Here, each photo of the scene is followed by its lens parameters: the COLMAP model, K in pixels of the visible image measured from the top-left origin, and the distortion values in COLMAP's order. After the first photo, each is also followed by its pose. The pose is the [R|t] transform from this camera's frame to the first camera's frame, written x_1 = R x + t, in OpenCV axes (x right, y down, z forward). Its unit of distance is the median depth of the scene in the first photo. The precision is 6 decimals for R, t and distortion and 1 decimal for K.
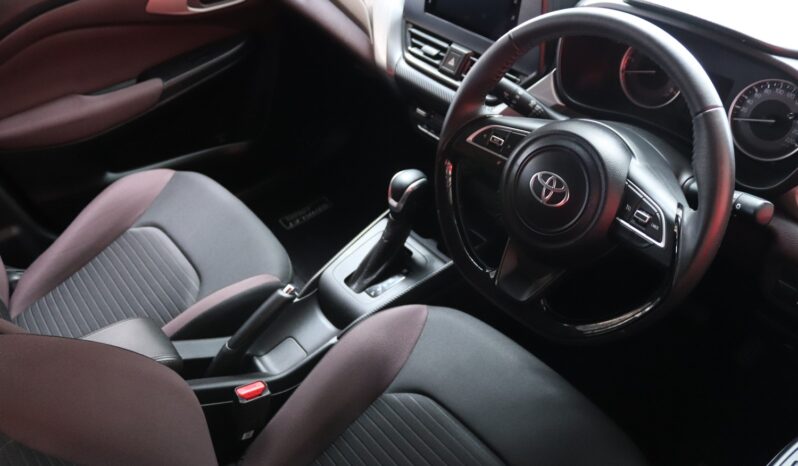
lens RADIAL K [[692.9, 0, 399.0], [0, 692.9, 233.0], [0, 0, 1]] dist [-0.012088, -0.005769]
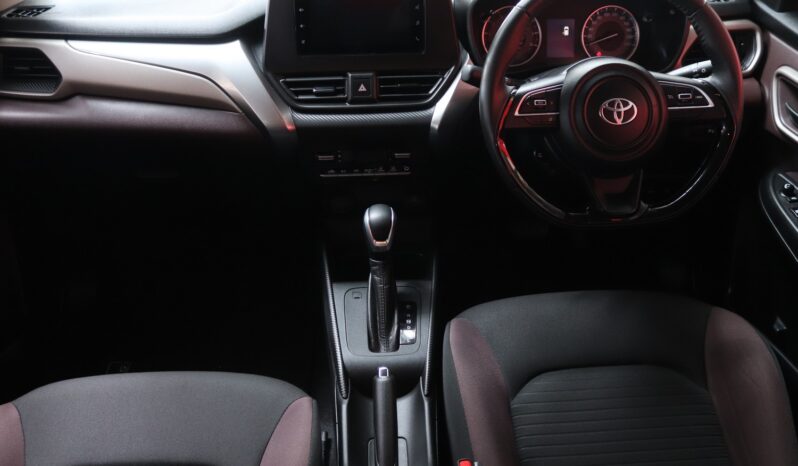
lens RADIAL K [[692.9, 0, 399.0], [0, 692.9, 233.0], [0, 0, 1]] dist [-0.012088, -0.005769]
pose [[0.558729, -0.420208, 0.715016, -0.880317], [0.508612, 0.854594, 0.104796, -0.187766], [-0.655085, 0.305113, 0.691209, 0.436173]]
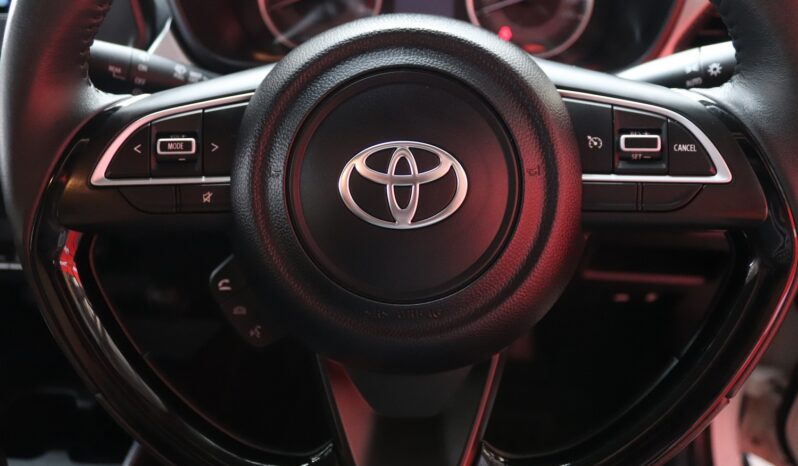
lens RADIAL K [[623.0, 0, 399.0], [0, 623.0, 233.0], [0, 0, 1]] dist [-0.083916, -0.002215]
pose [[0.661423, -0.390785, 0.640162, -0.008094], [0.467923, 0.882057, 0.054985, -0.055332], [-0.586146, 0.263178, 0.766270, 0.688927]]
